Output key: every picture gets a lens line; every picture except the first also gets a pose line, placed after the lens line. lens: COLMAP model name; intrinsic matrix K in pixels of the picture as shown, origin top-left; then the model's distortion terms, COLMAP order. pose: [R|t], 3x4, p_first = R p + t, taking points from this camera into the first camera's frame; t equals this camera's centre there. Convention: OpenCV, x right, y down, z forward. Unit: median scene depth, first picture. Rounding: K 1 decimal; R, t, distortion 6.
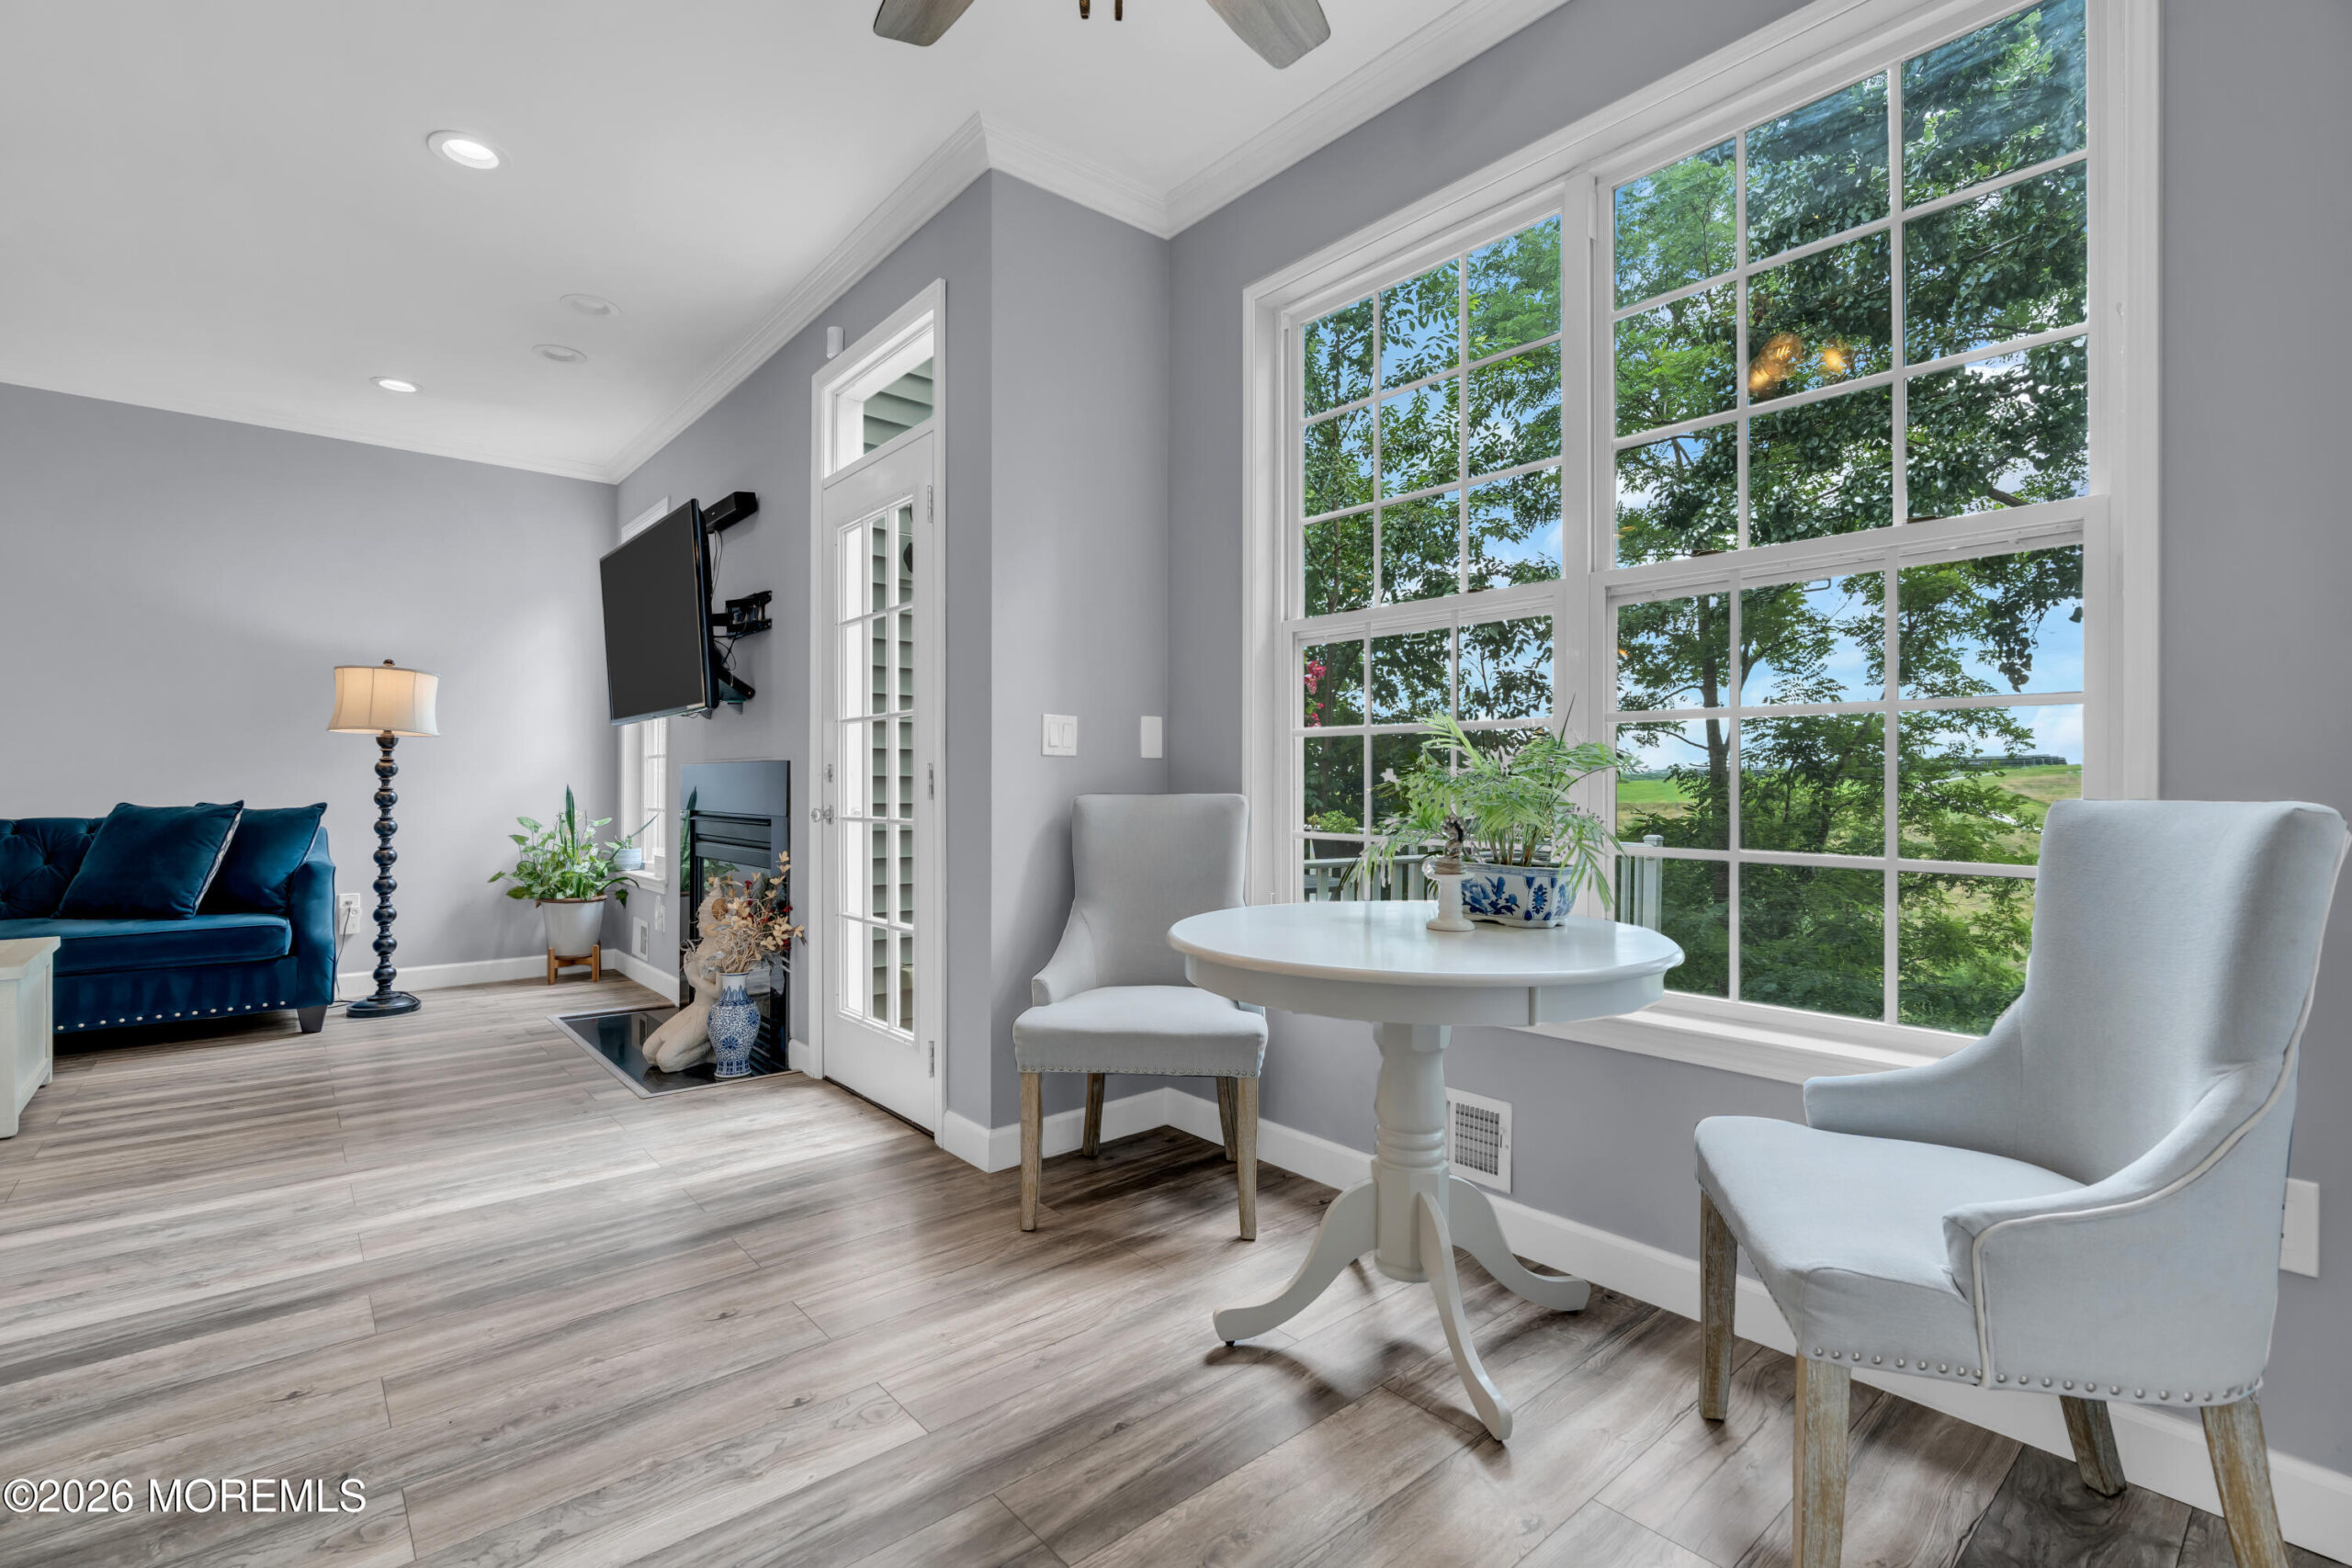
lens RADIAL K [[1059.9, 0, 1185.4], [0, 1059.9, 788.3], [0, 0, 1]] dist [-0.017760, 0.006924]
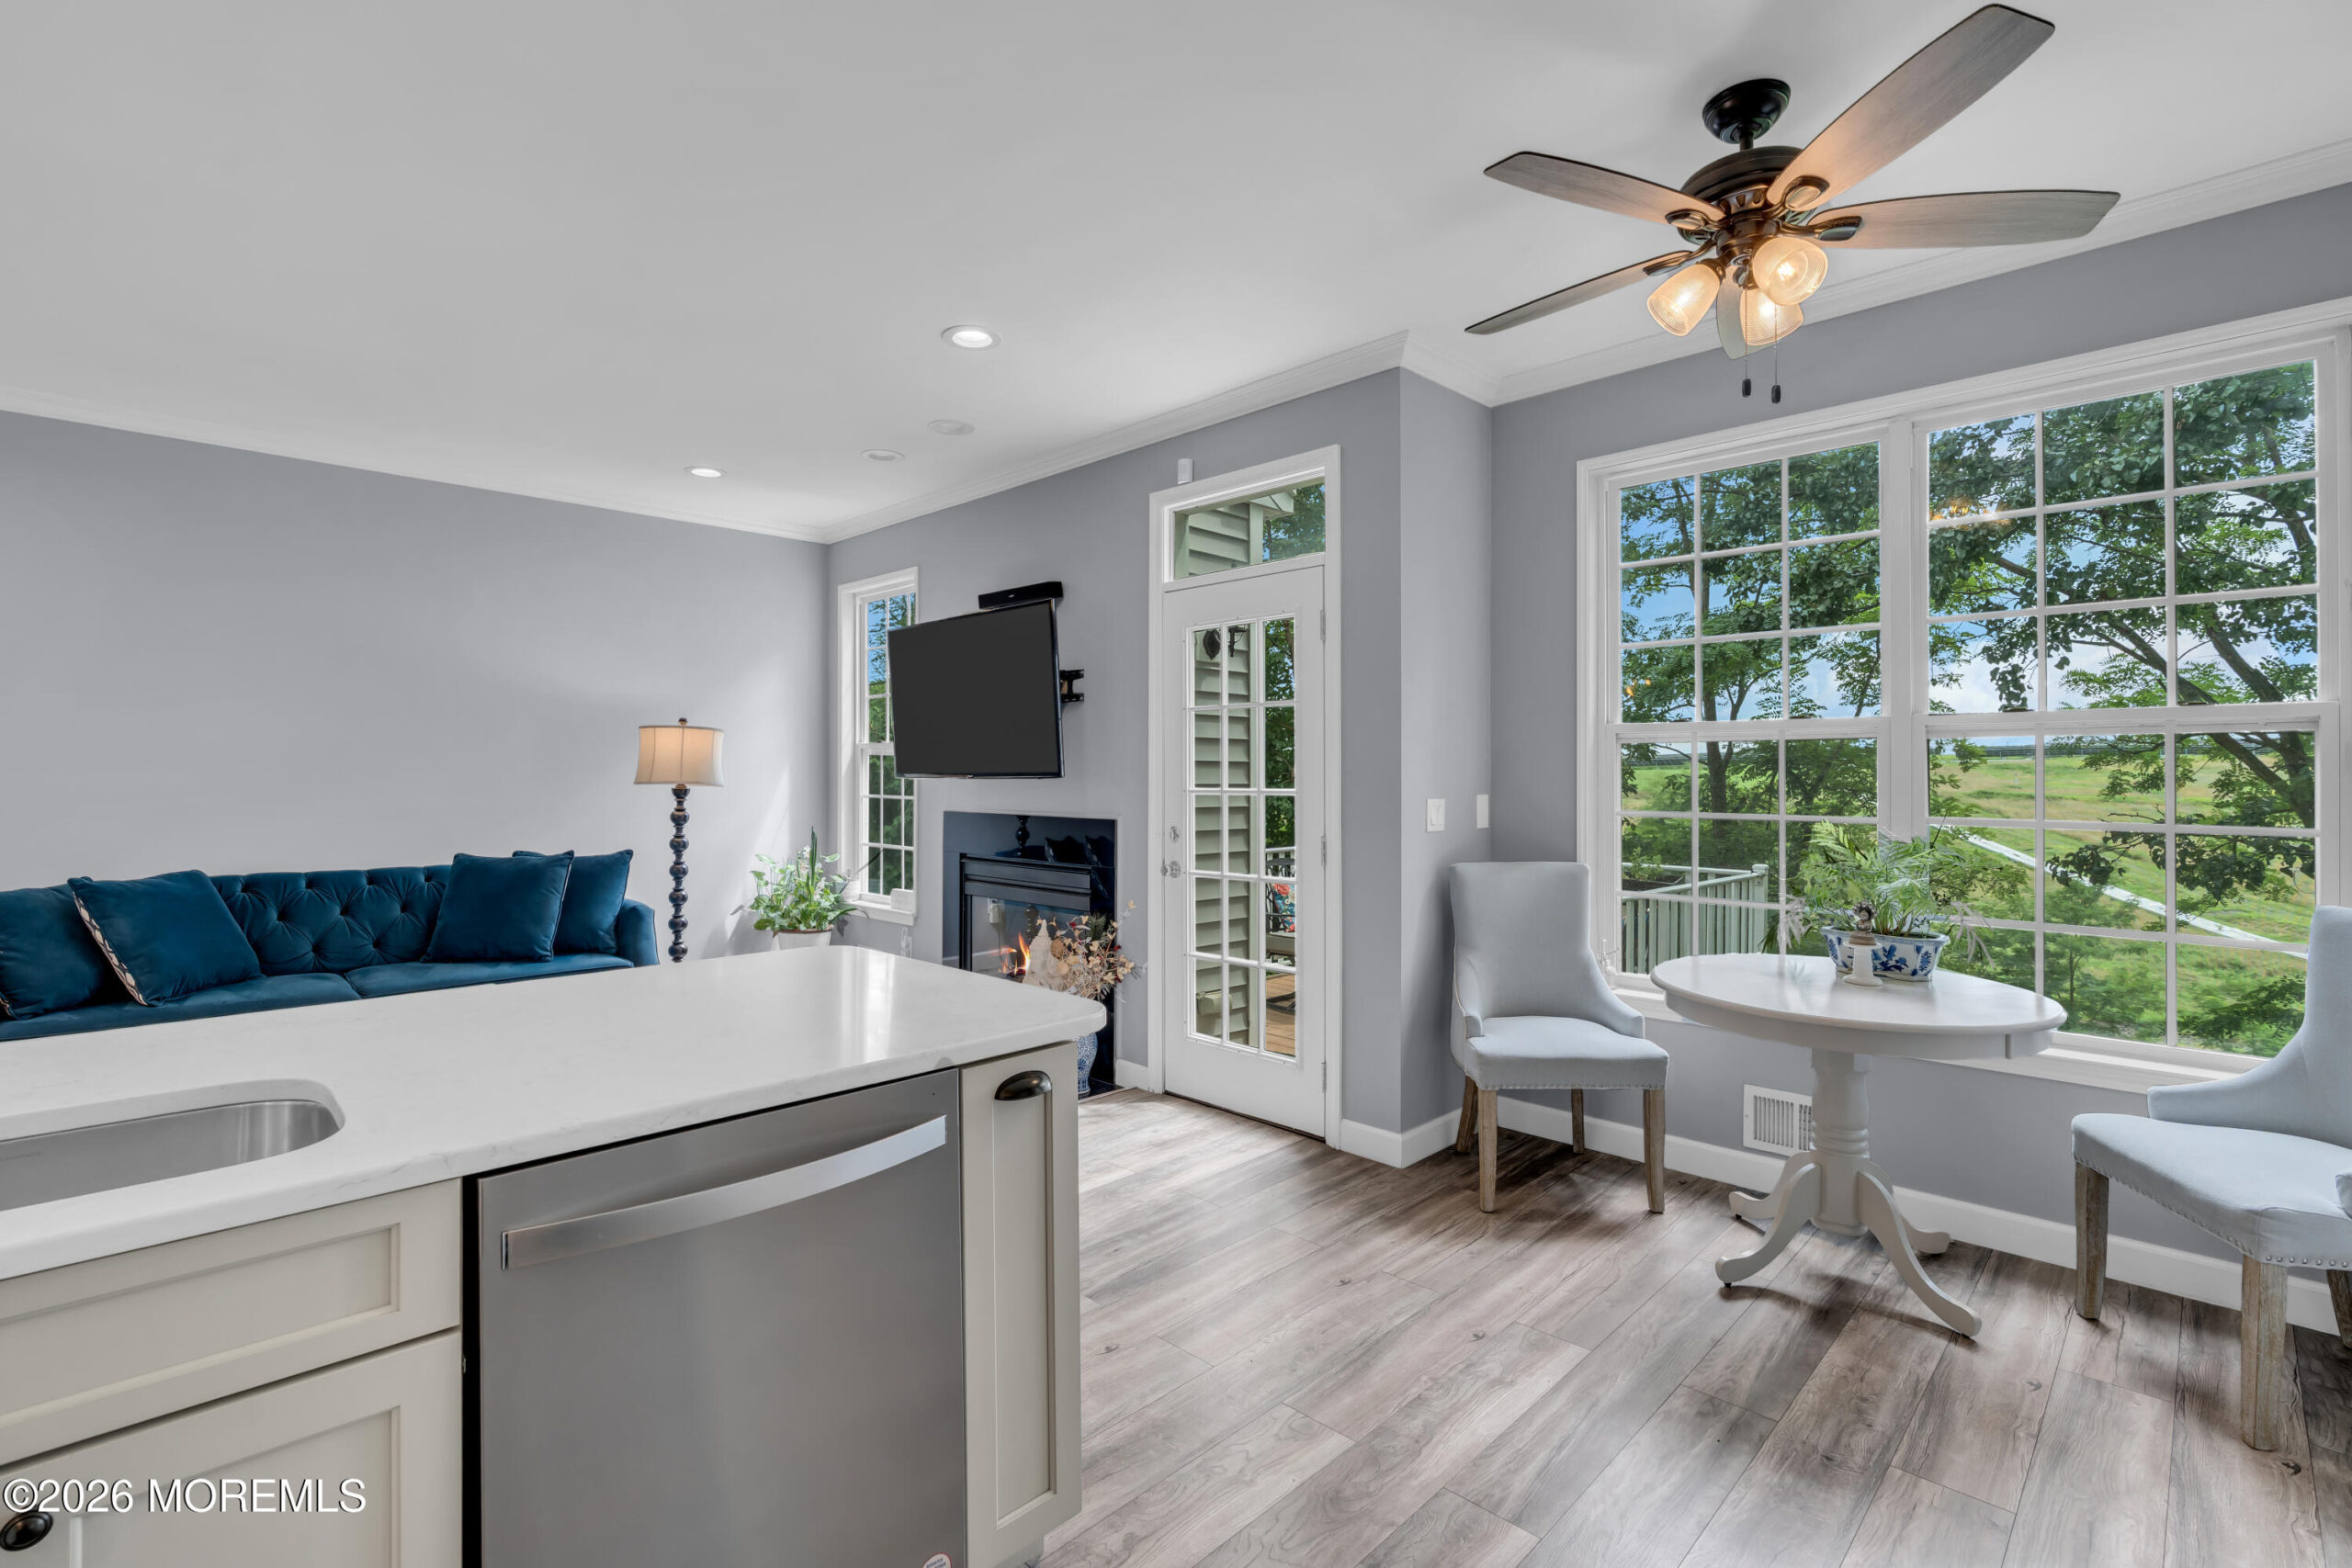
lens RADIAL K [[1064.0, 0, 1177.3], [0, 1064.0, 770.9], [0, 0, 1]] dist [-0.016327, 0.004783]
pose [[0.997274, -0.000269, 0.073785, -0.522243], [0.000654, 0.999986, -0.005189, -0.097632], [-0.073782, 0.005223, 0.997261, -0.228216]]
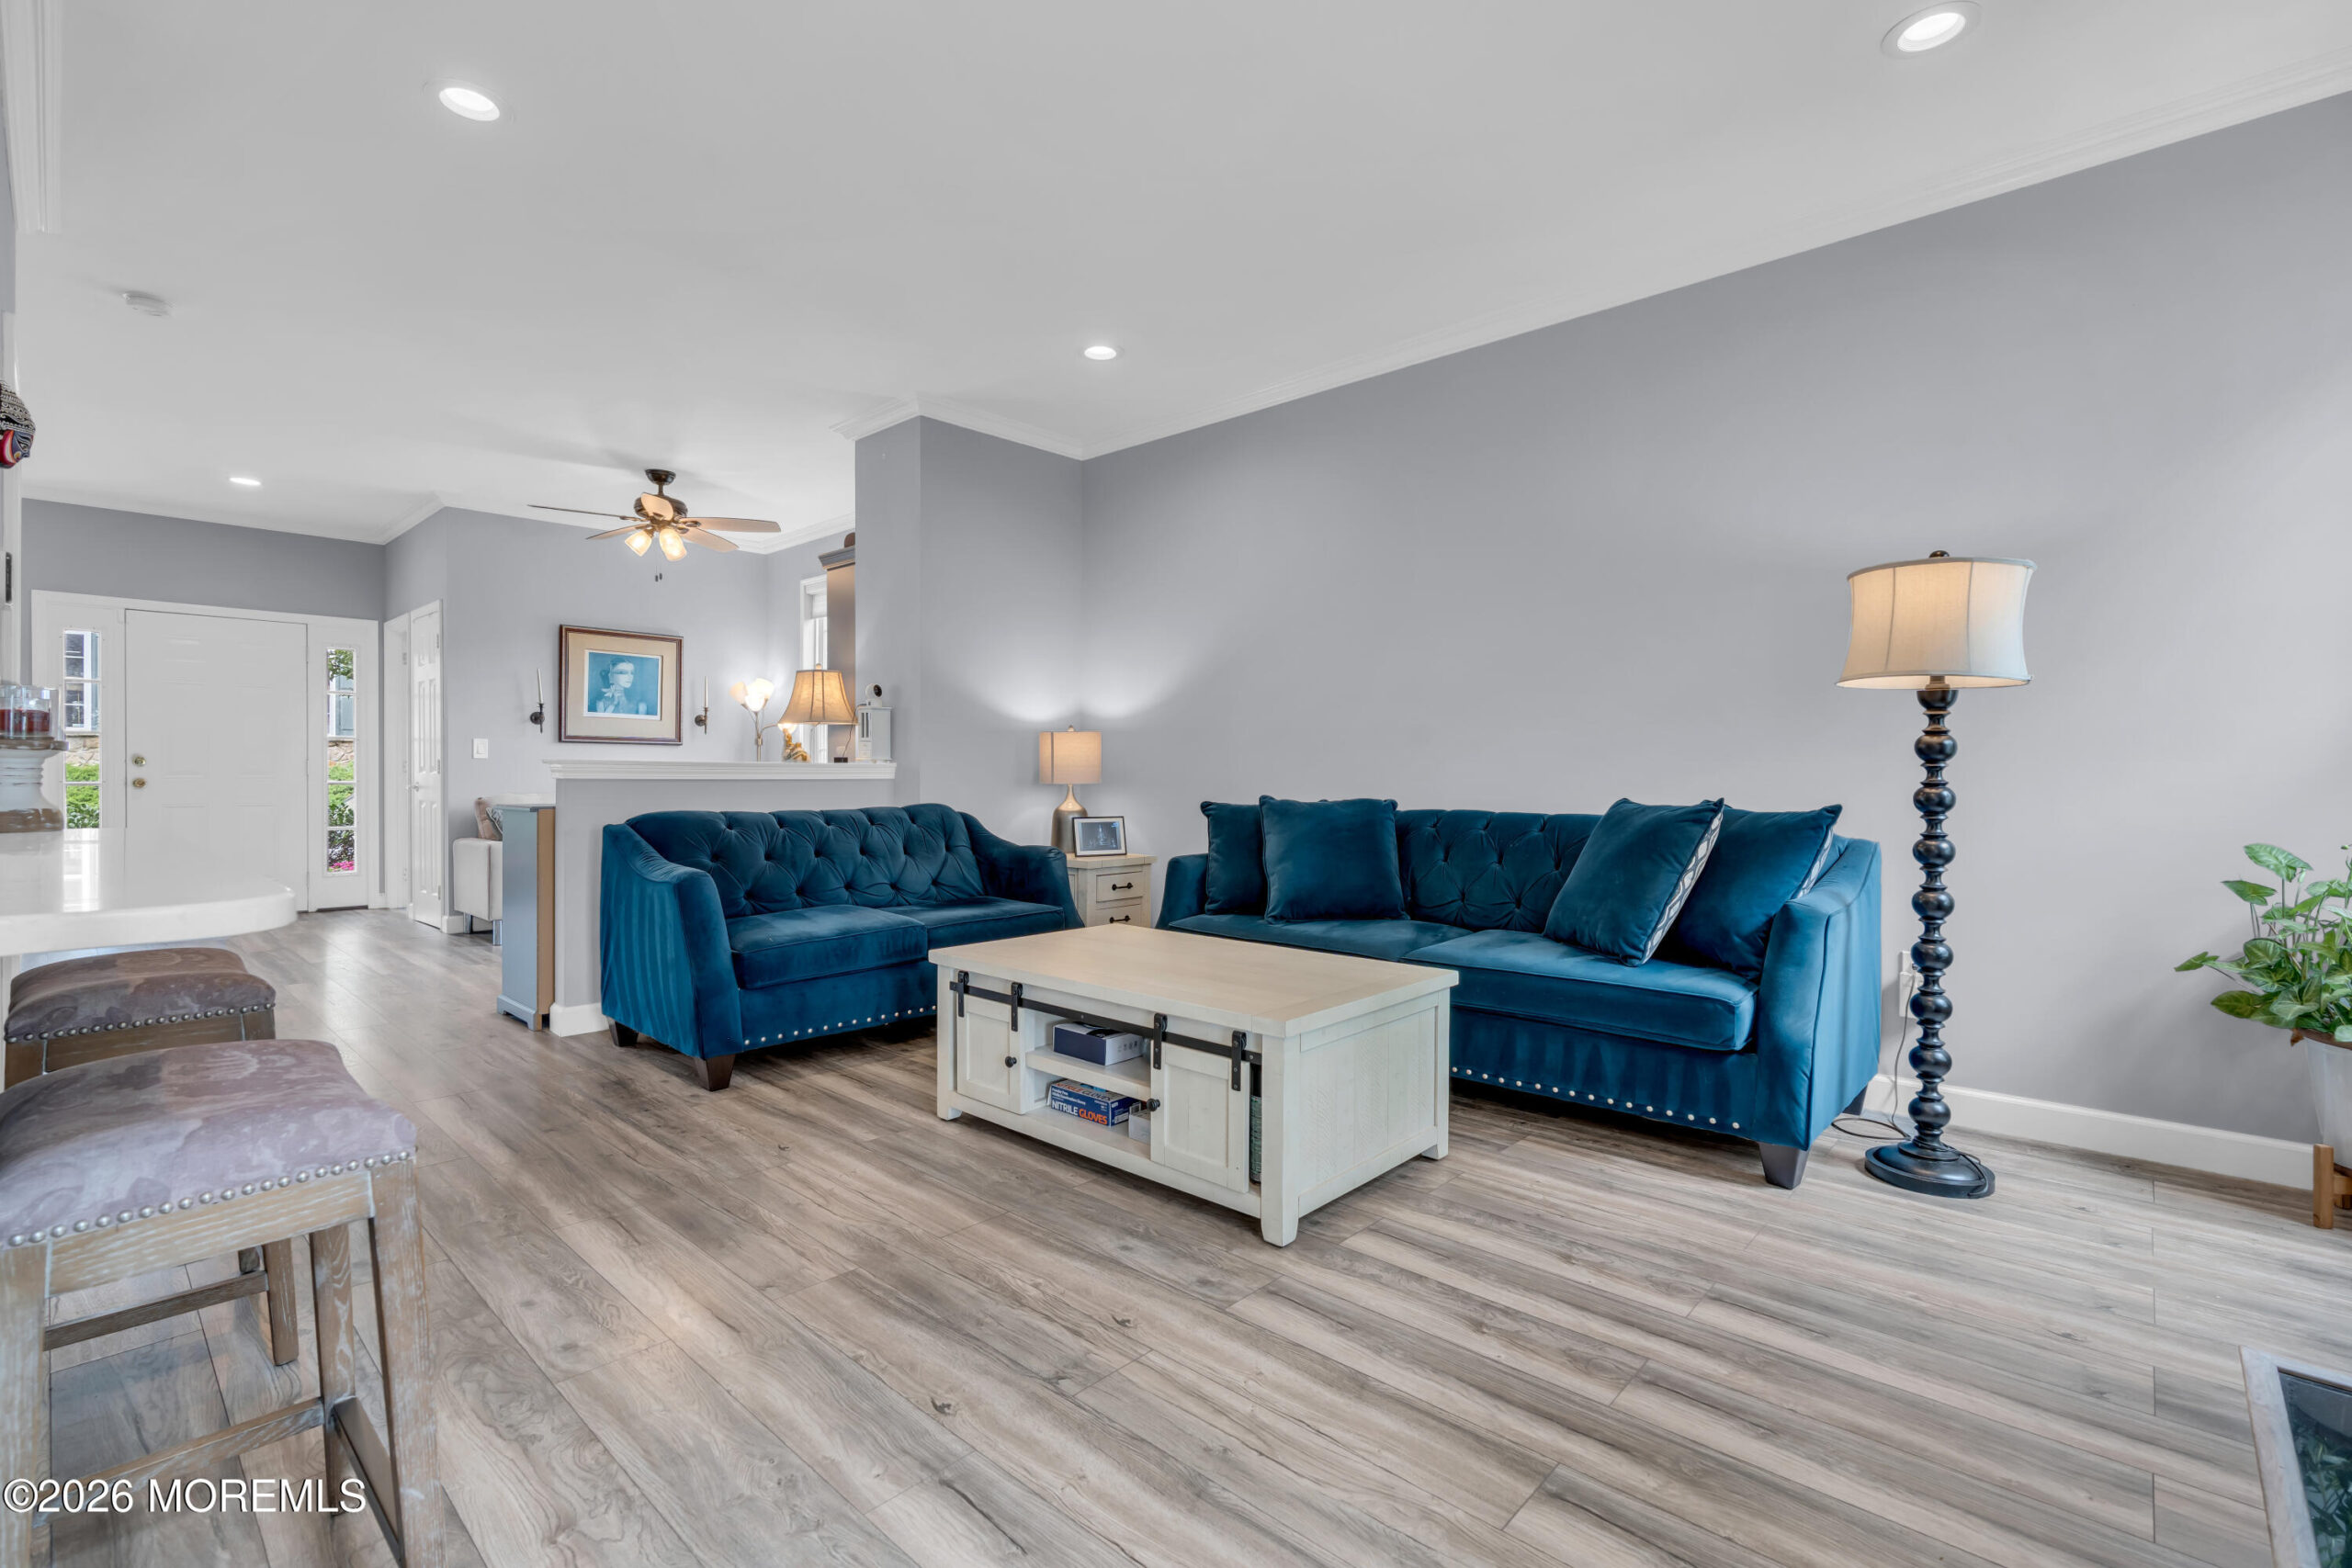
lens RADIAL K [[1048.9, 0, 1176.0], [0, 1048.9, 784.0], [0, 0, 1]] dist [-0.001646, -0.000558]
pose [[0.107724, 0.006274, -0.994161, -0.398882], [-0.005256, 0.999970, 0.005742, -0.000116], [0.994167, 0.004607, 0.107754, 0.865305]]
